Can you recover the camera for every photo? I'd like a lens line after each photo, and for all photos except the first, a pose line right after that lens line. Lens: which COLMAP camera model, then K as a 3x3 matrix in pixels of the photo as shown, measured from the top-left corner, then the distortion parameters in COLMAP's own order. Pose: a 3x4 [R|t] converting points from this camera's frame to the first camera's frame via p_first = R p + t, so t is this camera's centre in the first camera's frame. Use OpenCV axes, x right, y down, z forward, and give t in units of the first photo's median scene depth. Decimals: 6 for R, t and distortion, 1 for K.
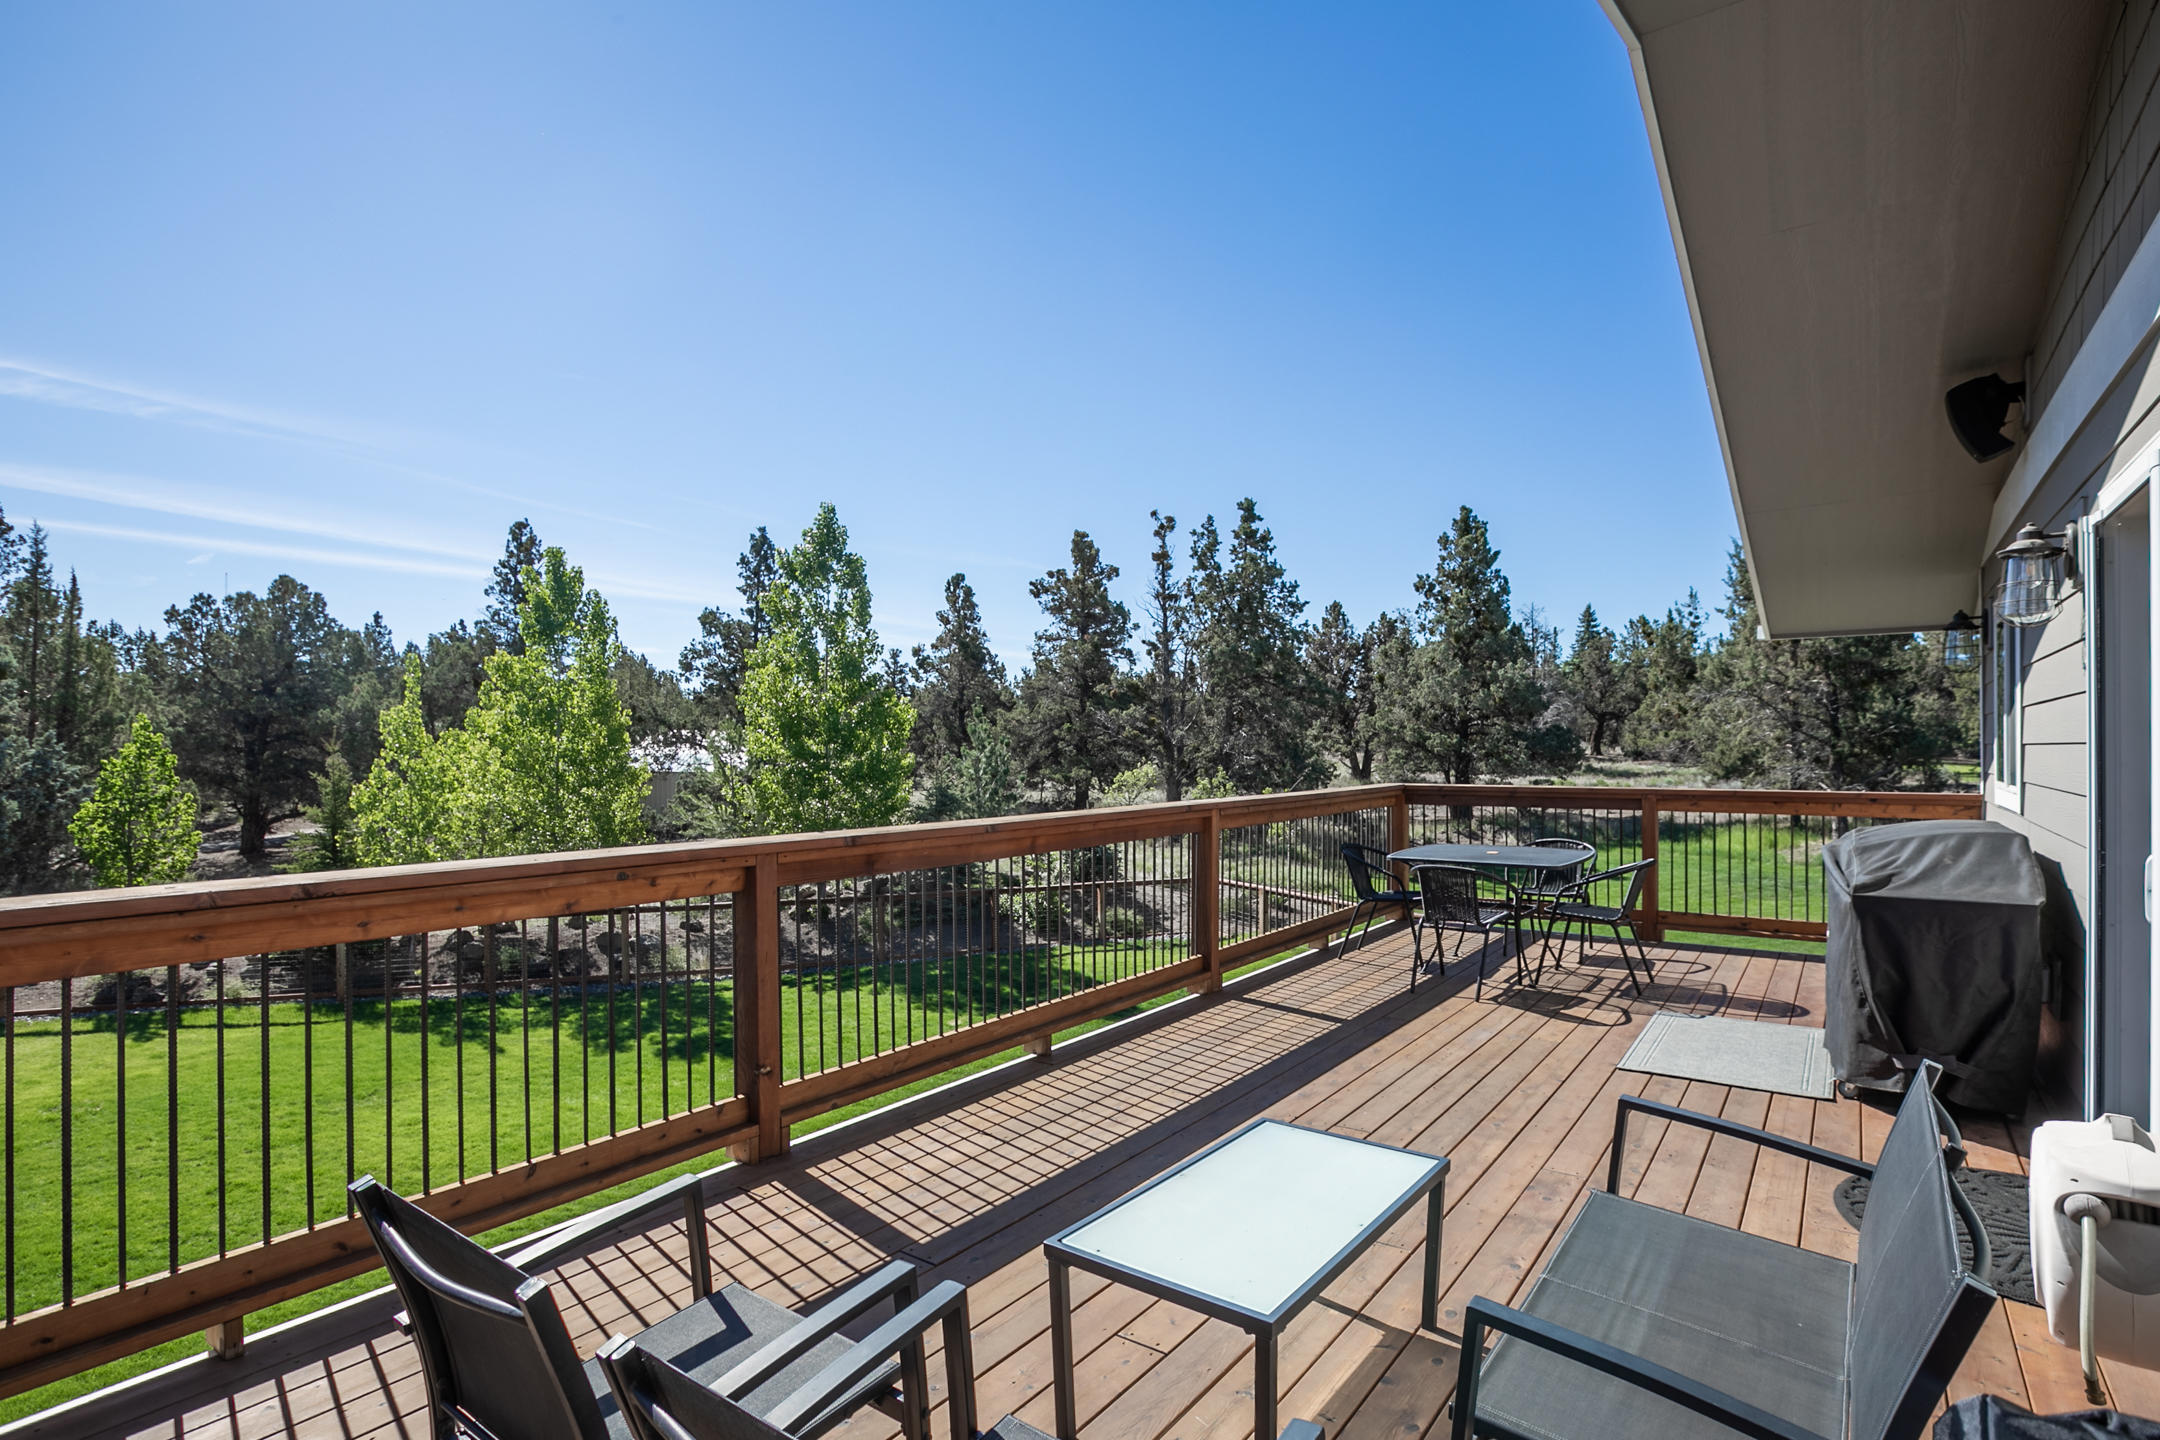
lens RADIAL K [[1085.0, 0, 1081.2], [0, 1085.0, 753.9], [0, 0, 1]] dist [-0.042812, 0.000588]
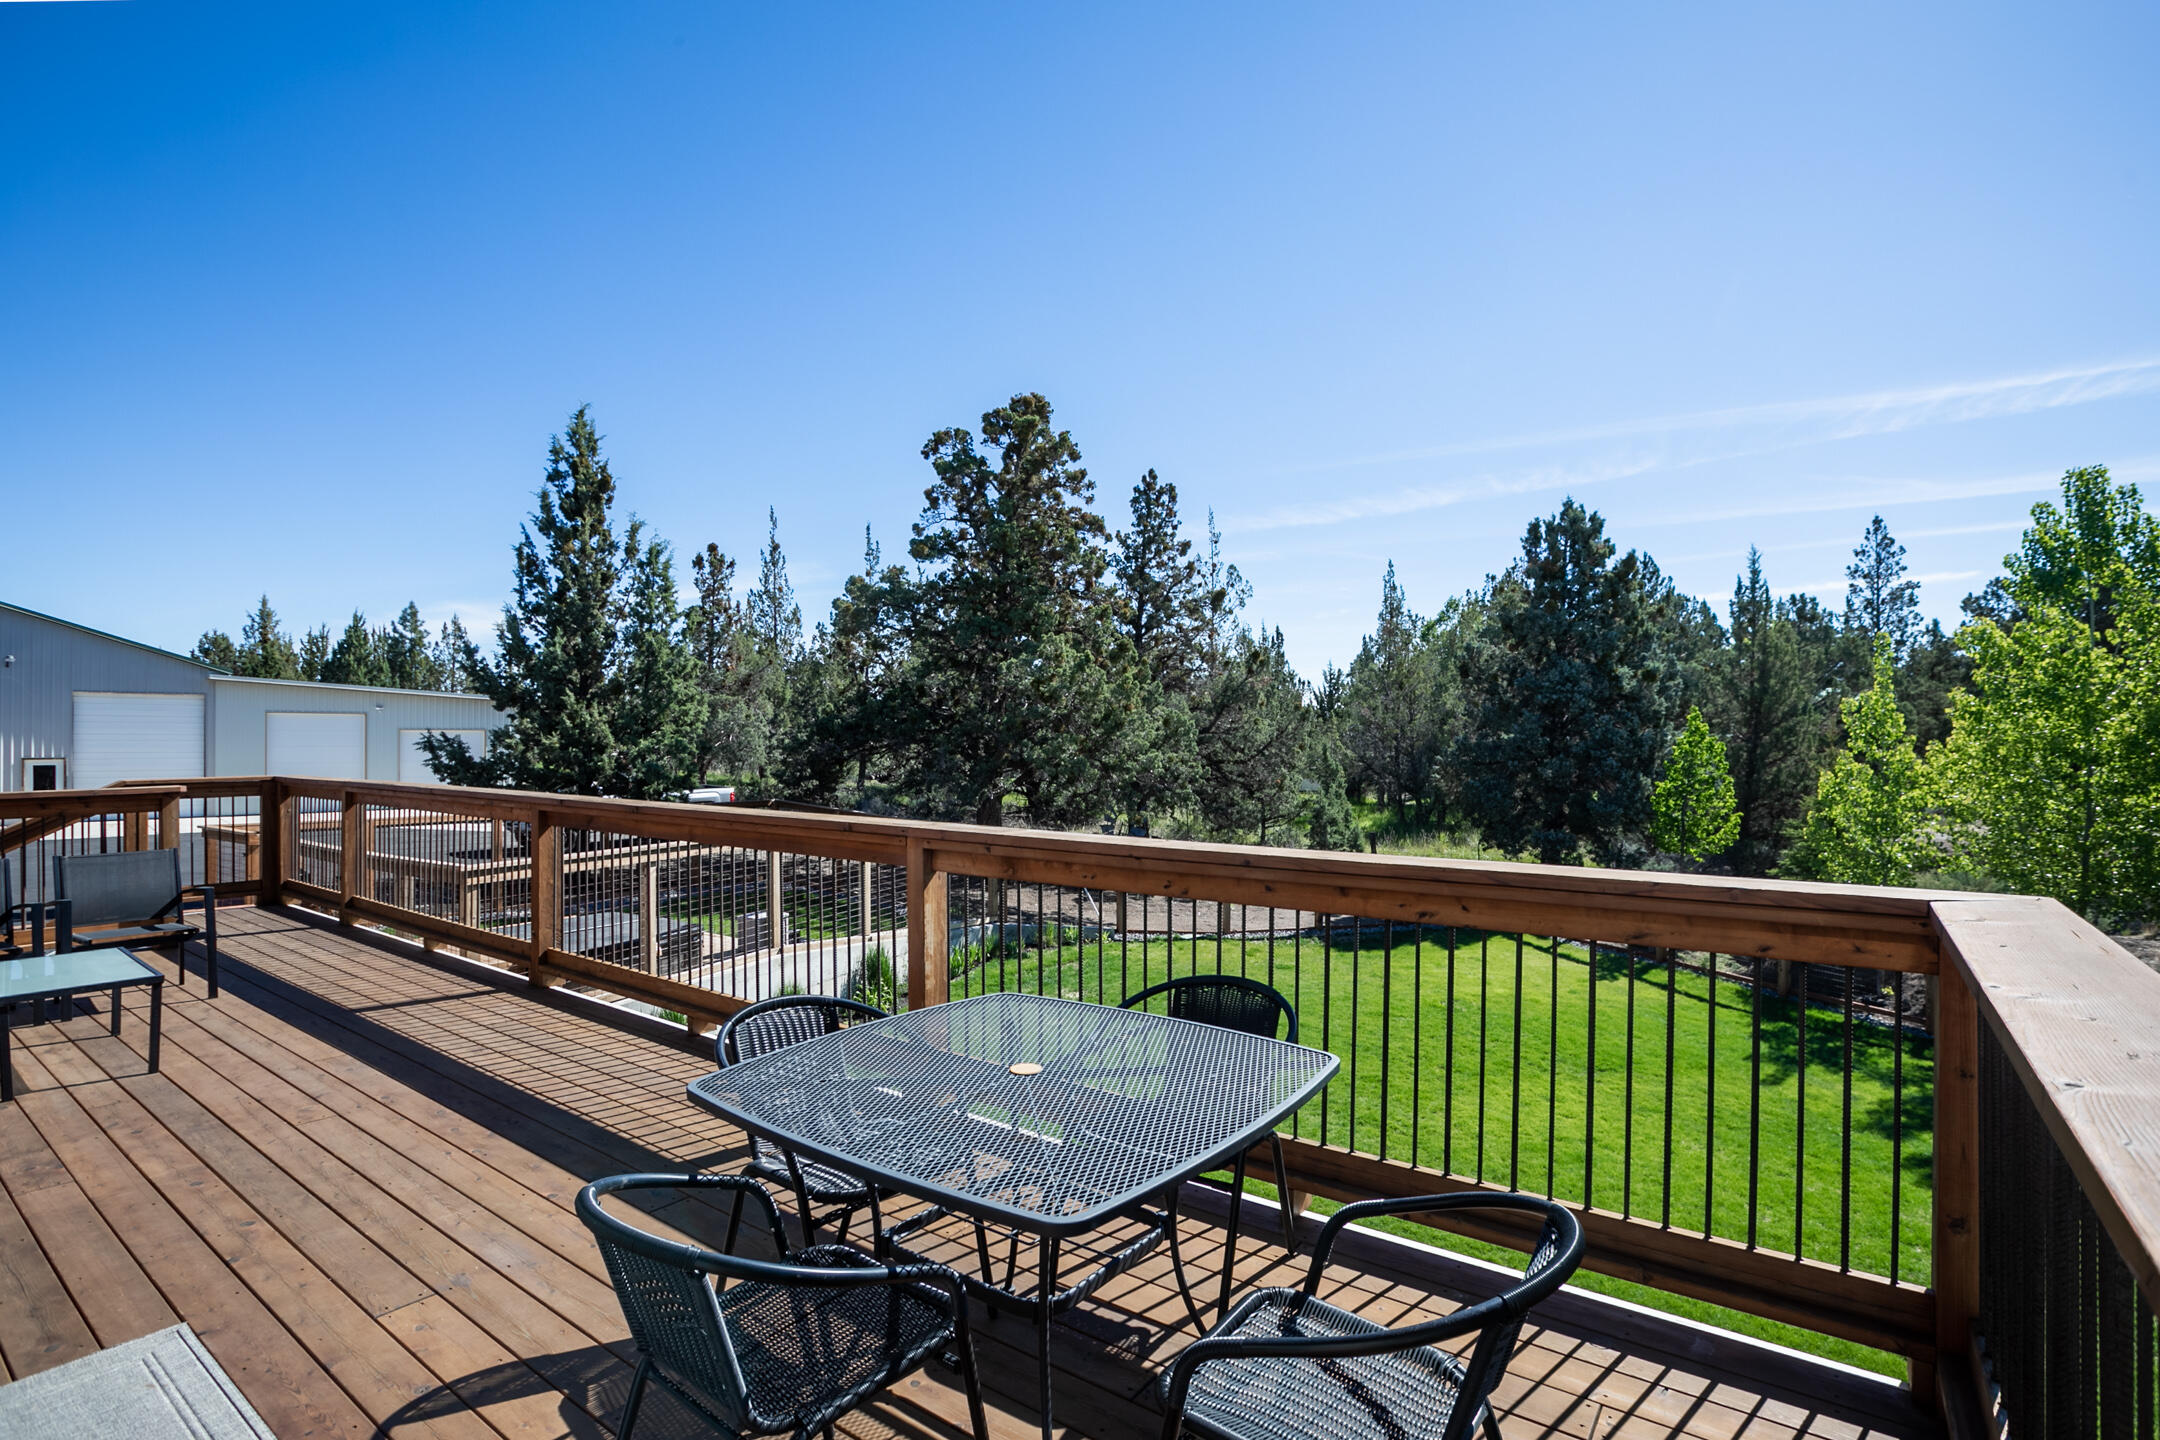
lens RADIAL K [[1117.6, 0, 1080.0], [0, 1117.6, 720.0], [0, 0, 1]] dist [-0.020867, -0.000457]
pose [[-0.048216, -0.014925, -0.998725, 0.118639], [-0.018561, 0.999729, -0.014044, -0.000533], [0.998664, 0.017860, -0.048480, 0.169471]]
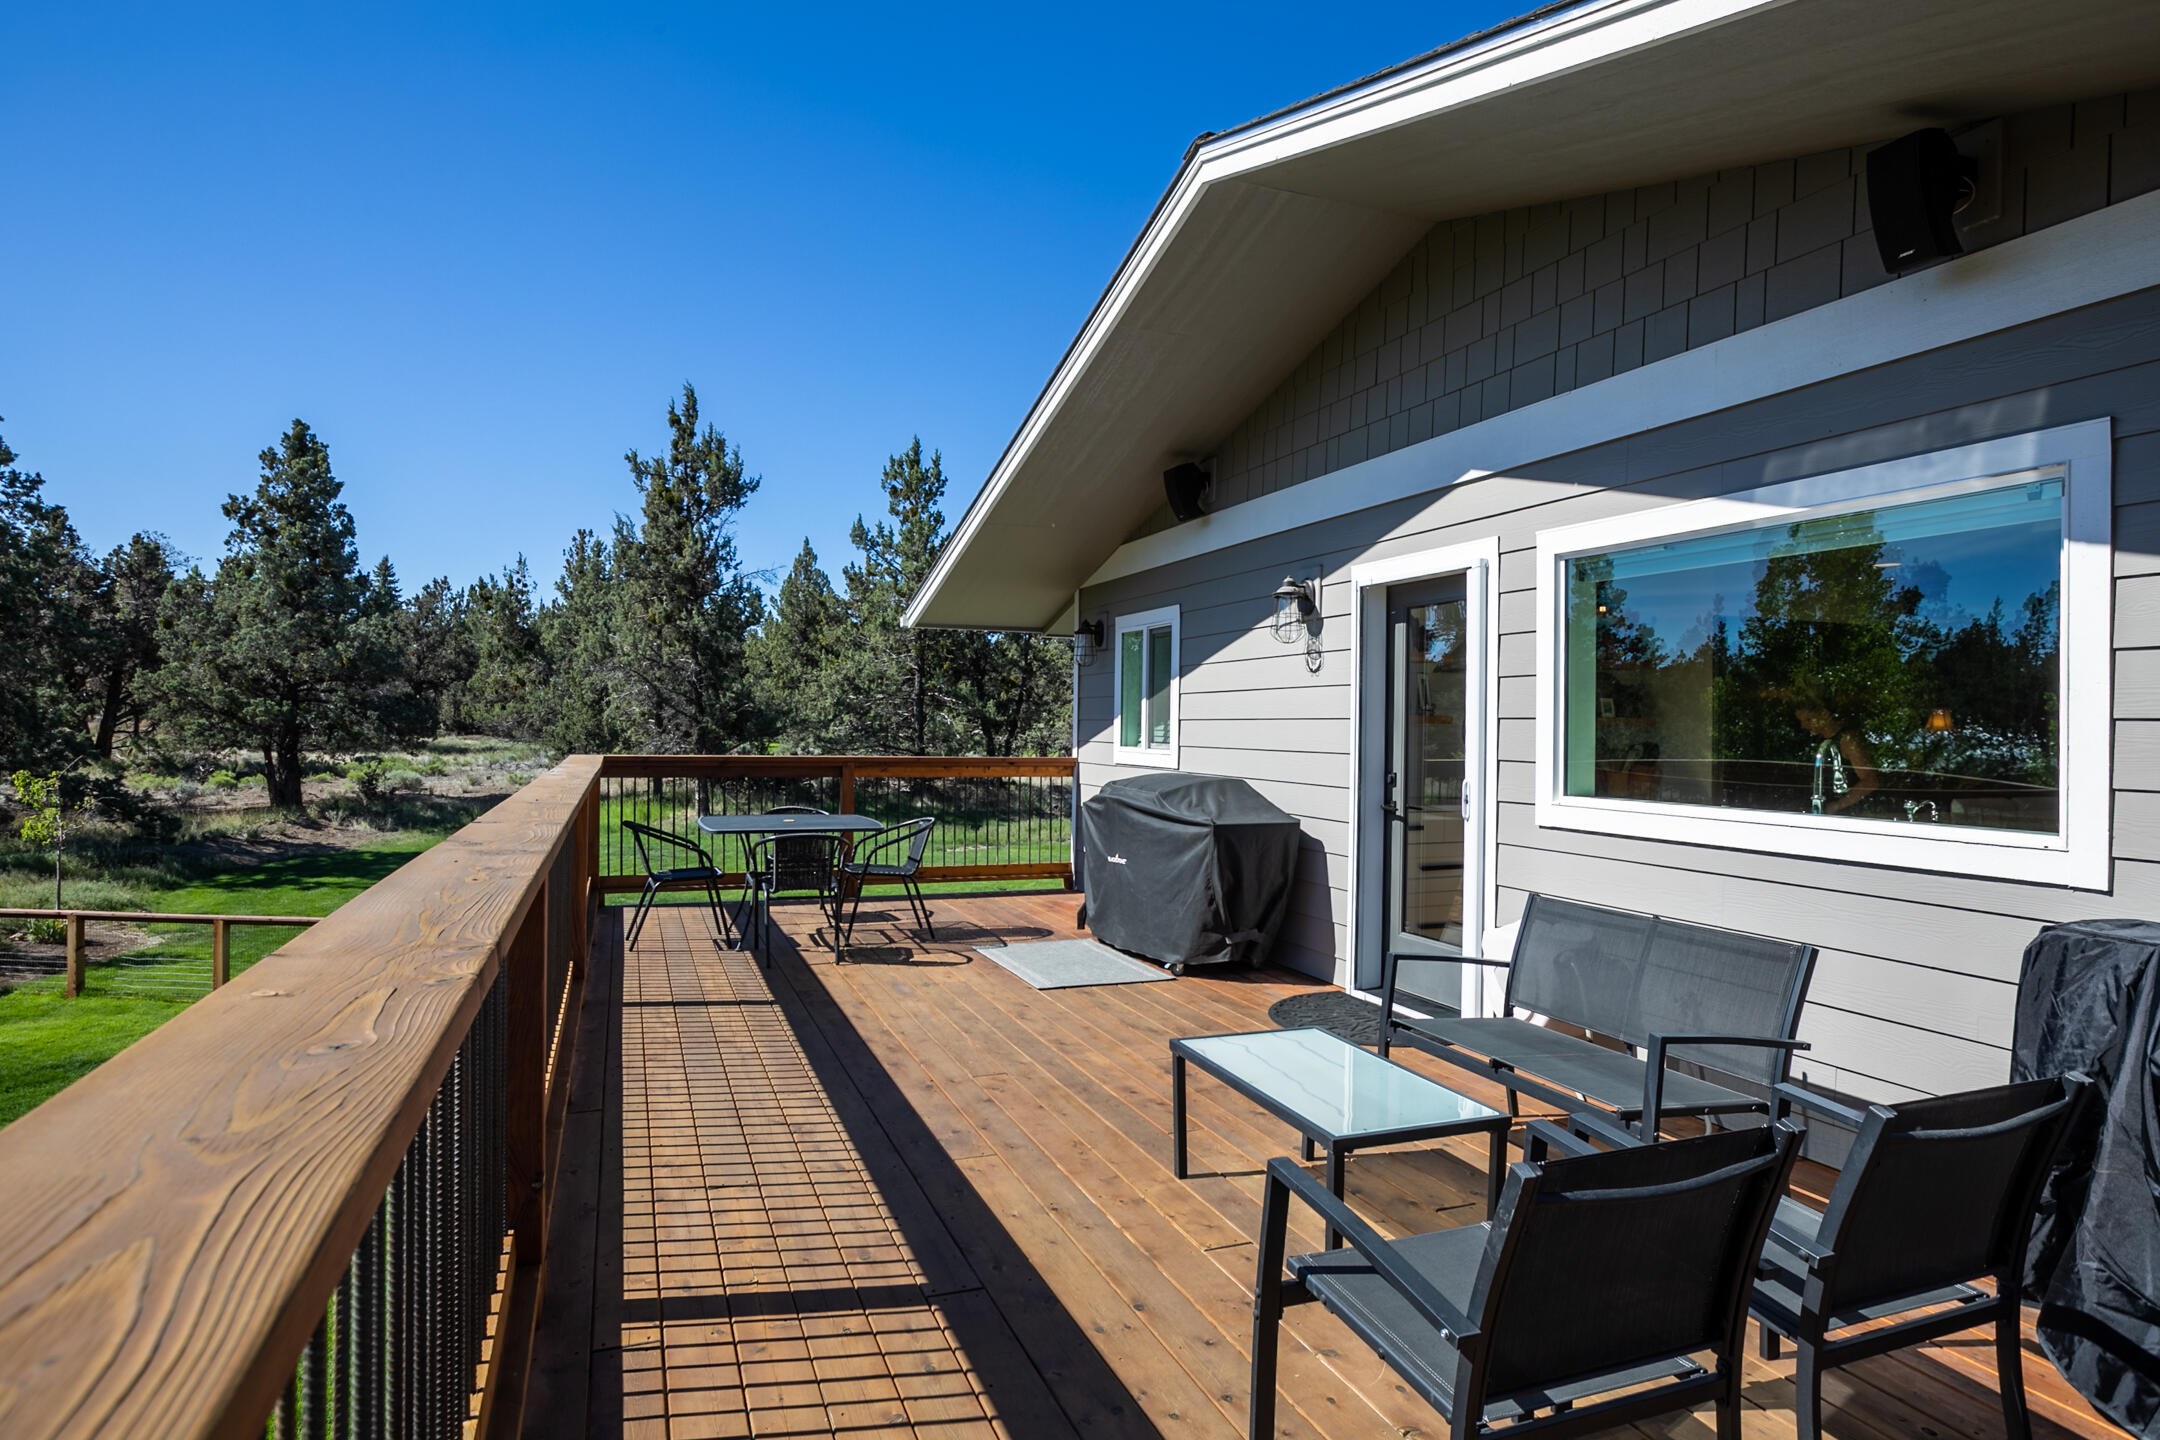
lens RADIAL K [[1170.9, 0, 1080.0], [0, 1170.9, 720.0], [0, 0, 1]] dist [-0.004012, -0.000819]
pose [[0.542408, 0.014991, 0.839981, -0.065325], [-0.009009, 0.999887, -0.012028, 0.001385], [-0.840067, -0.001044, 0.542482, 0.029535]]
